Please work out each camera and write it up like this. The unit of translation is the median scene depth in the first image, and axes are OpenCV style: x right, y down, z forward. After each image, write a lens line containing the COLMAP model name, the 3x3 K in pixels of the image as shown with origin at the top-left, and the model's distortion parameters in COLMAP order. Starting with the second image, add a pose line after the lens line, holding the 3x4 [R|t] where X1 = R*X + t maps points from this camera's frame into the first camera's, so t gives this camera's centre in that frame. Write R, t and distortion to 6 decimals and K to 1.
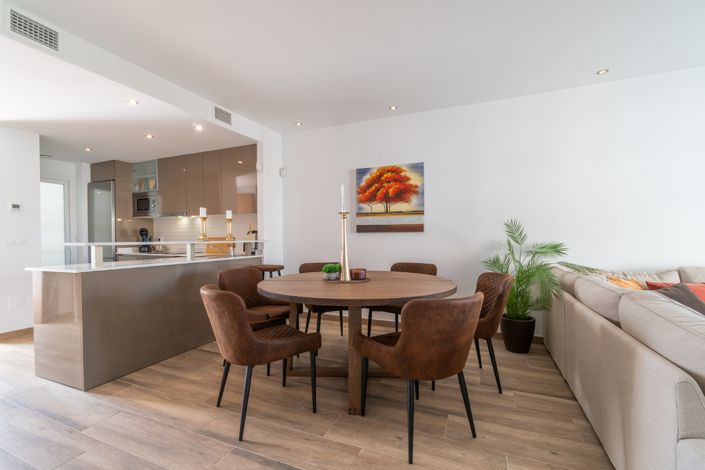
lens RADIAL K [[311.3, 0, 346.3], [0, 311.3, 237.8], [0, 0, 1]] dist [0.001476, 0.000274]
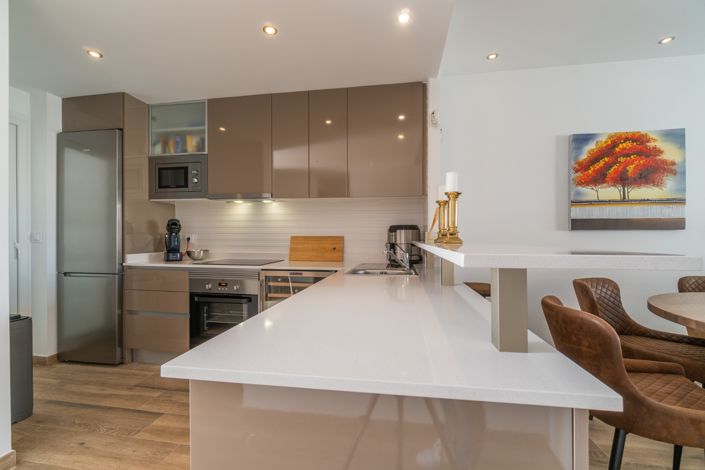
lens RADIAL K [[311.3, 0, 351.5], [0, 311.3, 232.5], [0, 0, 1]] dist [0.001476, 0.000274]
pose [[0.973229, 0.005491, 0.229771, -0.592439], [-0.003606, 0.999956, -0.008622, -0.003678], [-0.229808, 0.007563, 0.973207, 0.471289]]
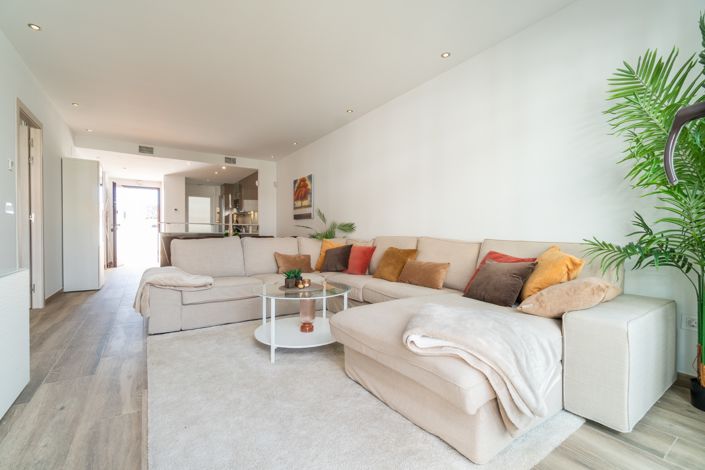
lens RADIAL K [[311.3, 0, 355.9], [0, 311.3, 235.3], [0, 0, 1]] dist [0.001476, 0.000274]
pose [[0.837155, 0.010957, -0.546856, 1.238135], [-0.004446, 0.999903, 0.013228, 0.045728], [0.546948, -0.008642, 0.837122, -0.200771]]
